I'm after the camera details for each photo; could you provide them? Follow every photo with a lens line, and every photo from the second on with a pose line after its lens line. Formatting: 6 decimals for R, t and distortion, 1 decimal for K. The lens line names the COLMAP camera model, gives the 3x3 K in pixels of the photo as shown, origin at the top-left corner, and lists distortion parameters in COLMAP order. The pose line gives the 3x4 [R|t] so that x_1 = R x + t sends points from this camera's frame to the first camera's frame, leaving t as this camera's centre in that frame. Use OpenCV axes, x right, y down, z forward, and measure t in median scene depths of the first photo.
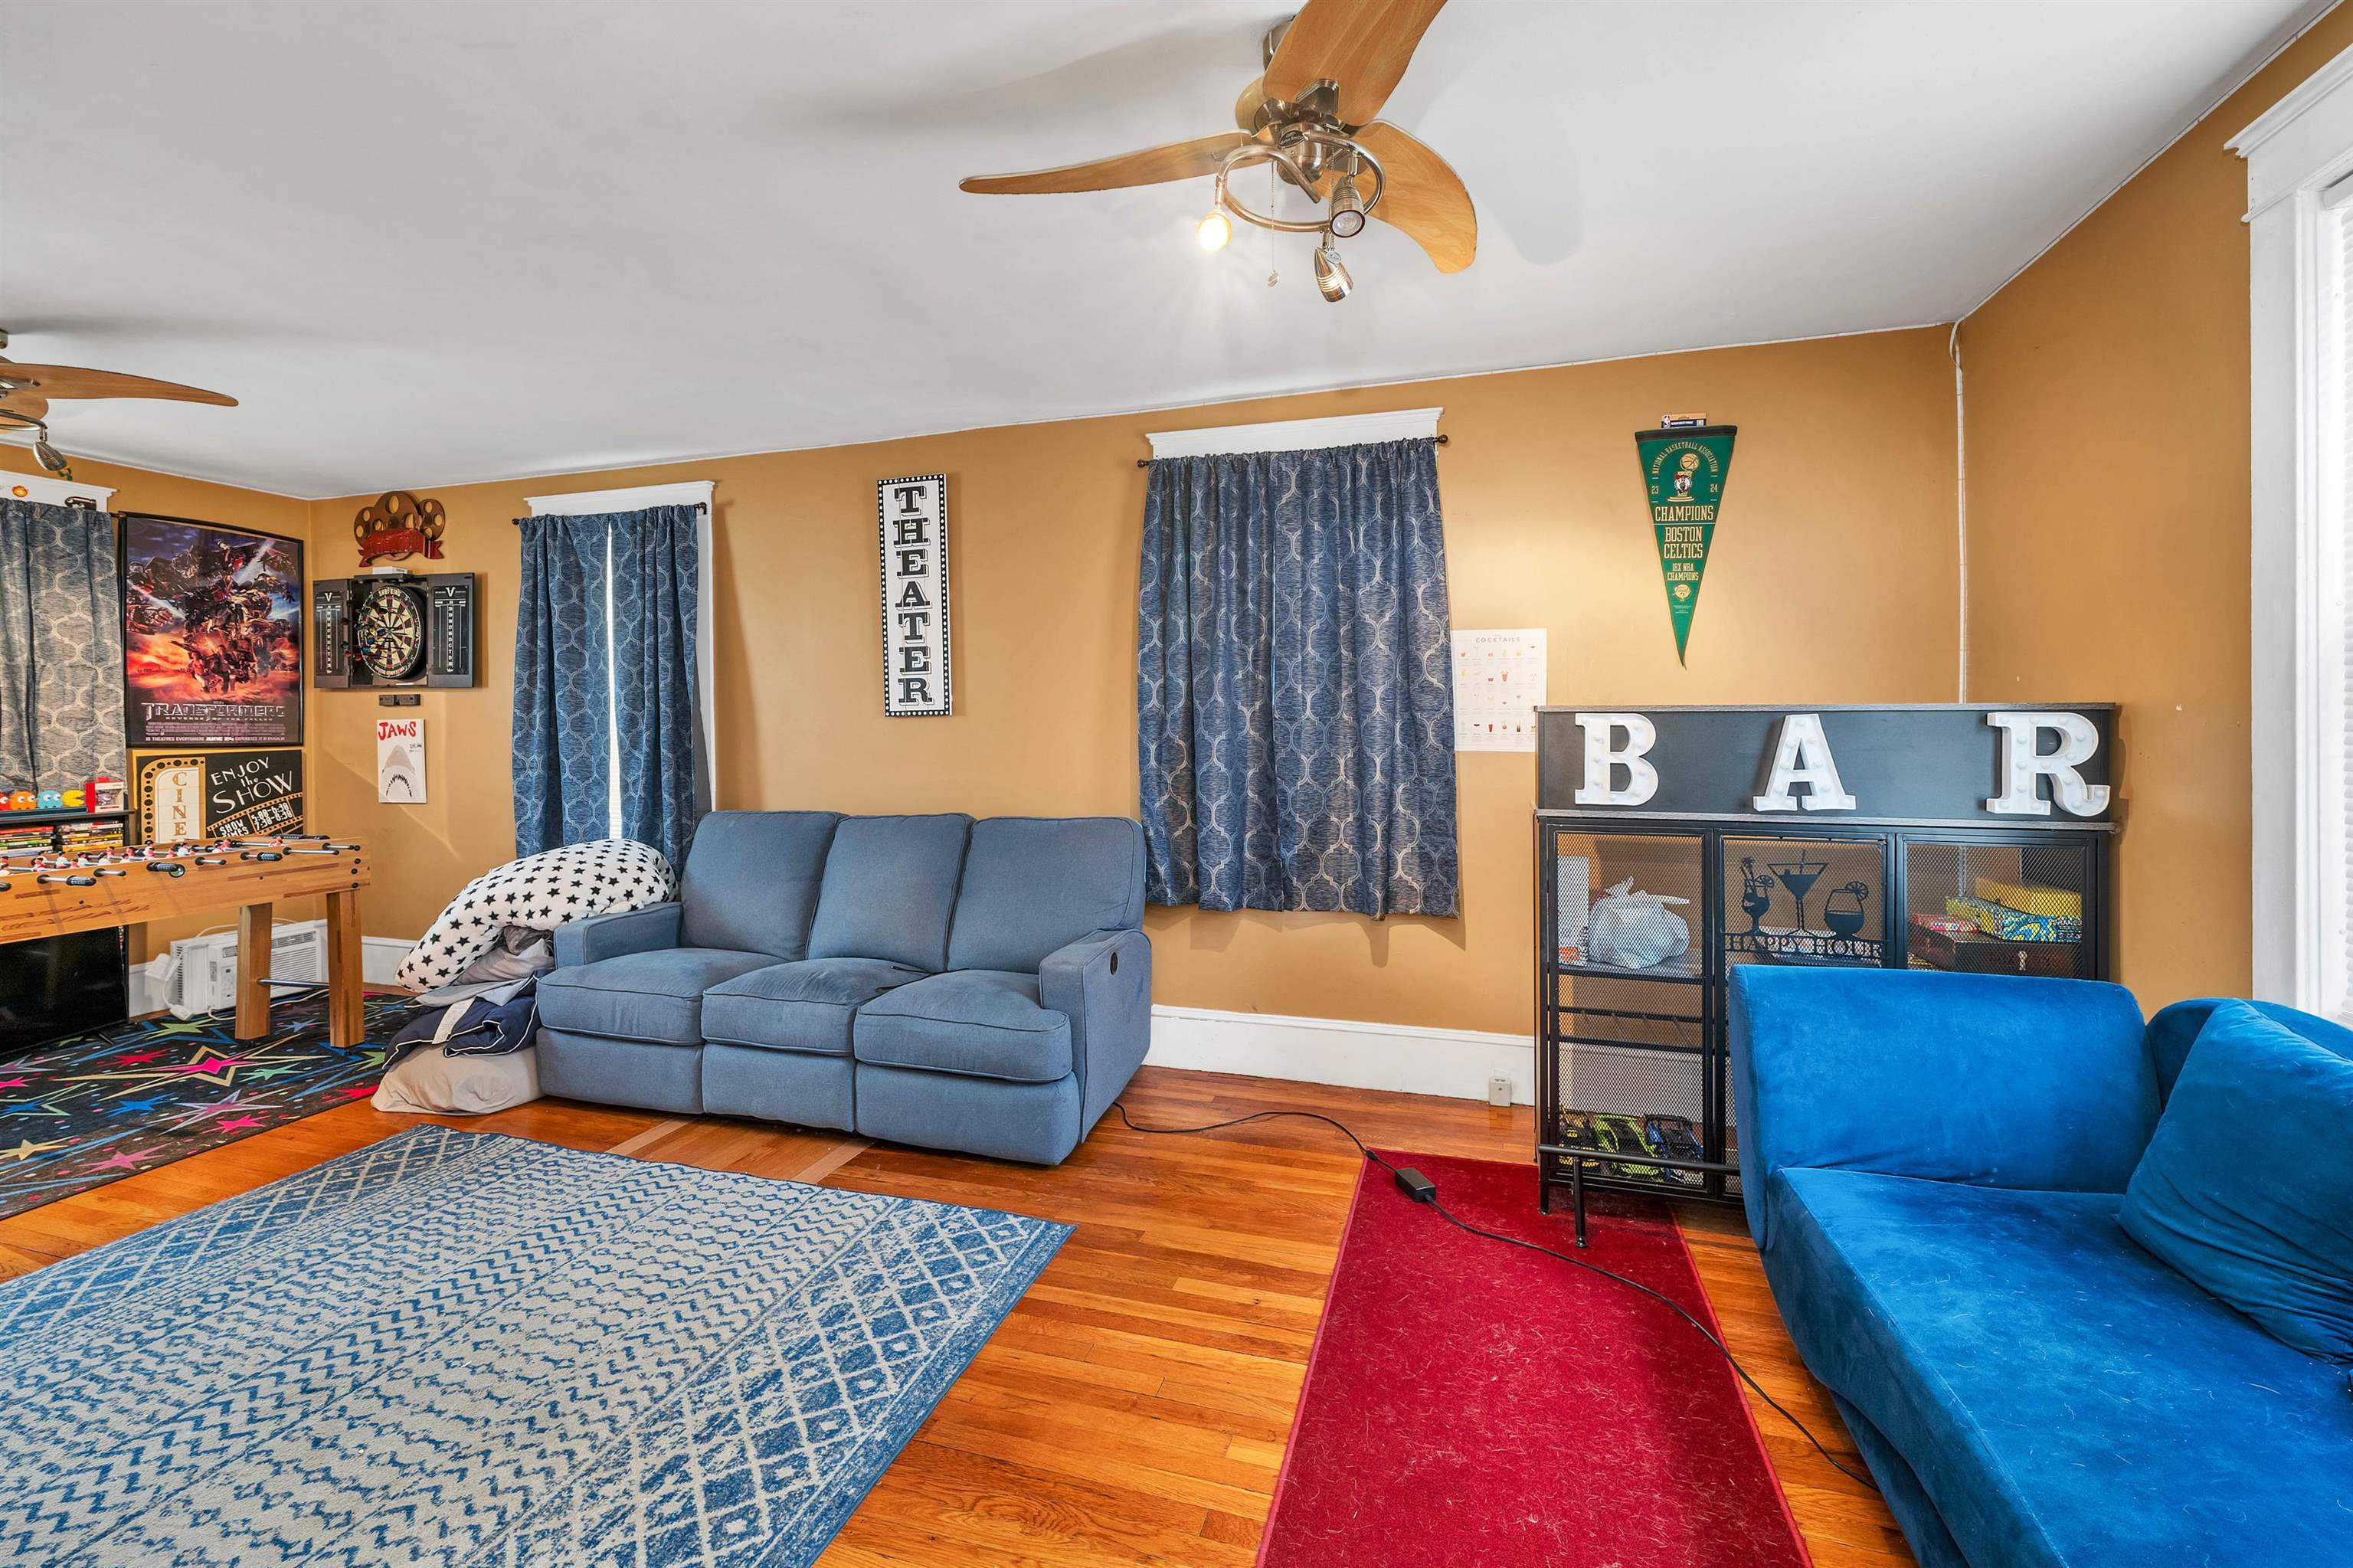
lens RADIAL K [[999.1, 0, 1176.0], [0, 999.1, 717.7], [0, 0, 1]] dist [0.002012, -0.000081]
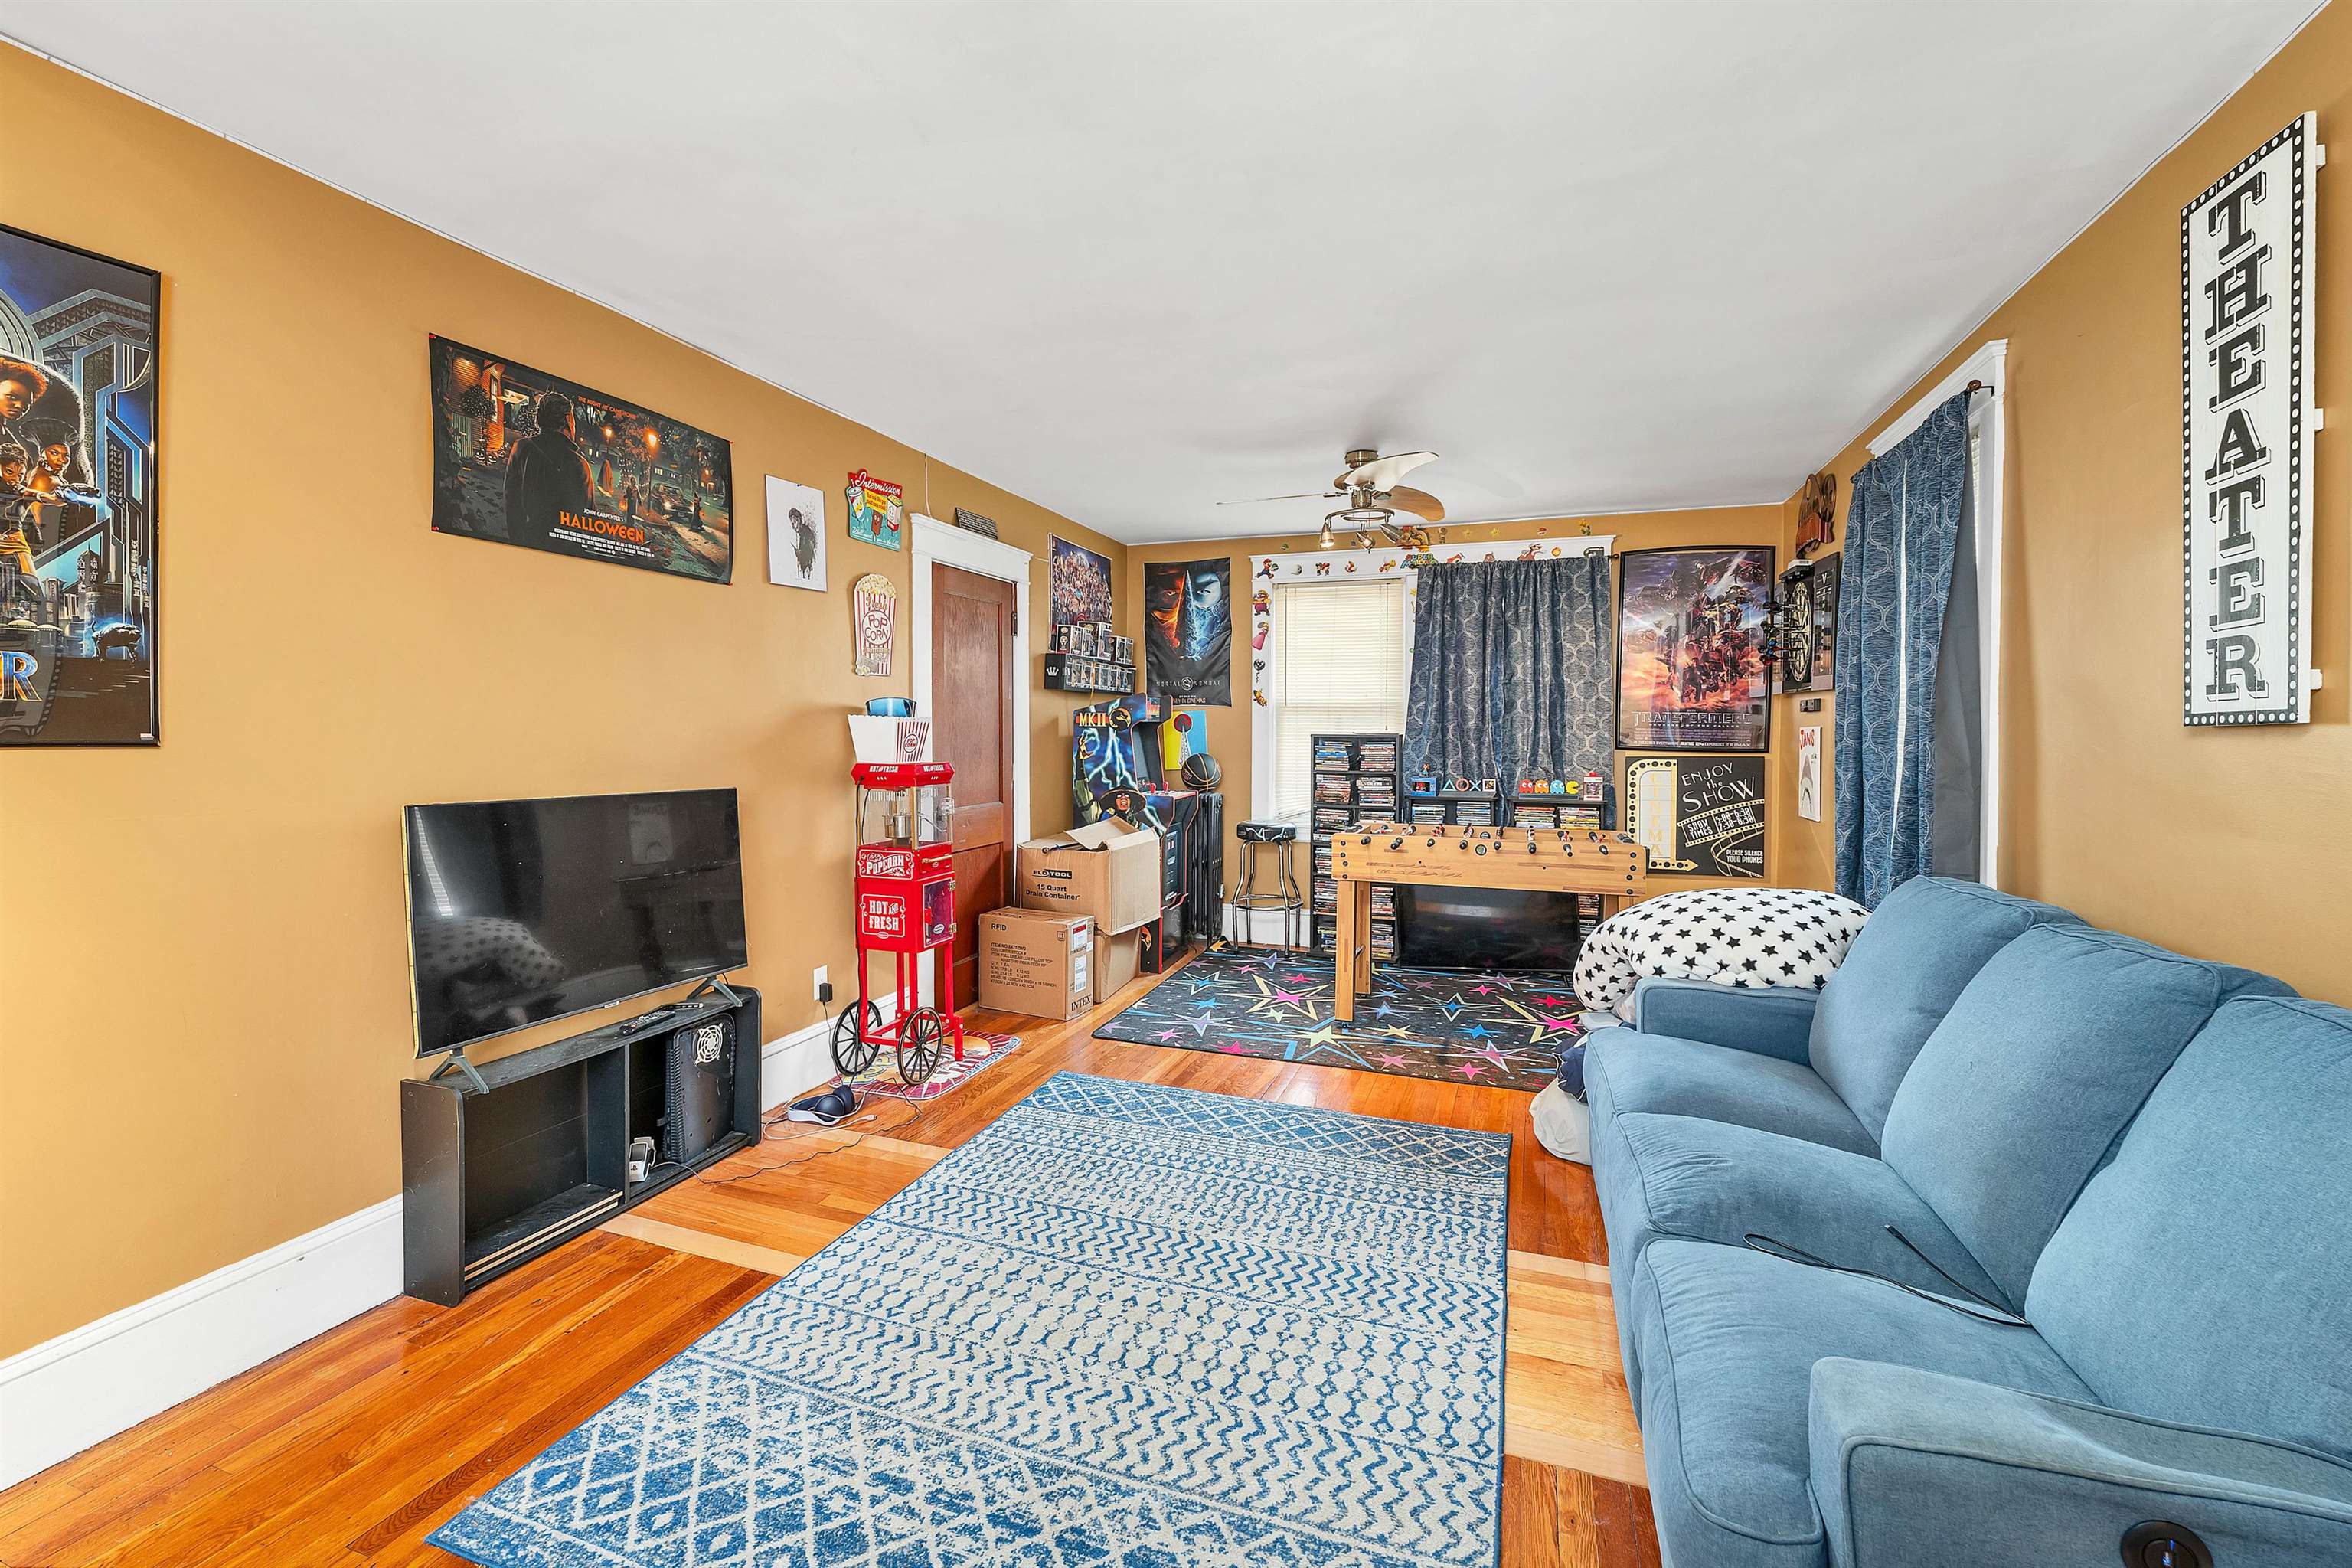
lens RADIAL K [[998.6, 0, 1172.9], [0, 998.6, 753.1], [0, 0, 1]] dist [0.002012, -0.000081]
pose [[-0.048499, 0.031380, -0.998330, 0.250941], [-0.002386, 0.999500, 0.031532, -0.002750], [0.998820, 0.003911, -0.048400, 0.743010]]
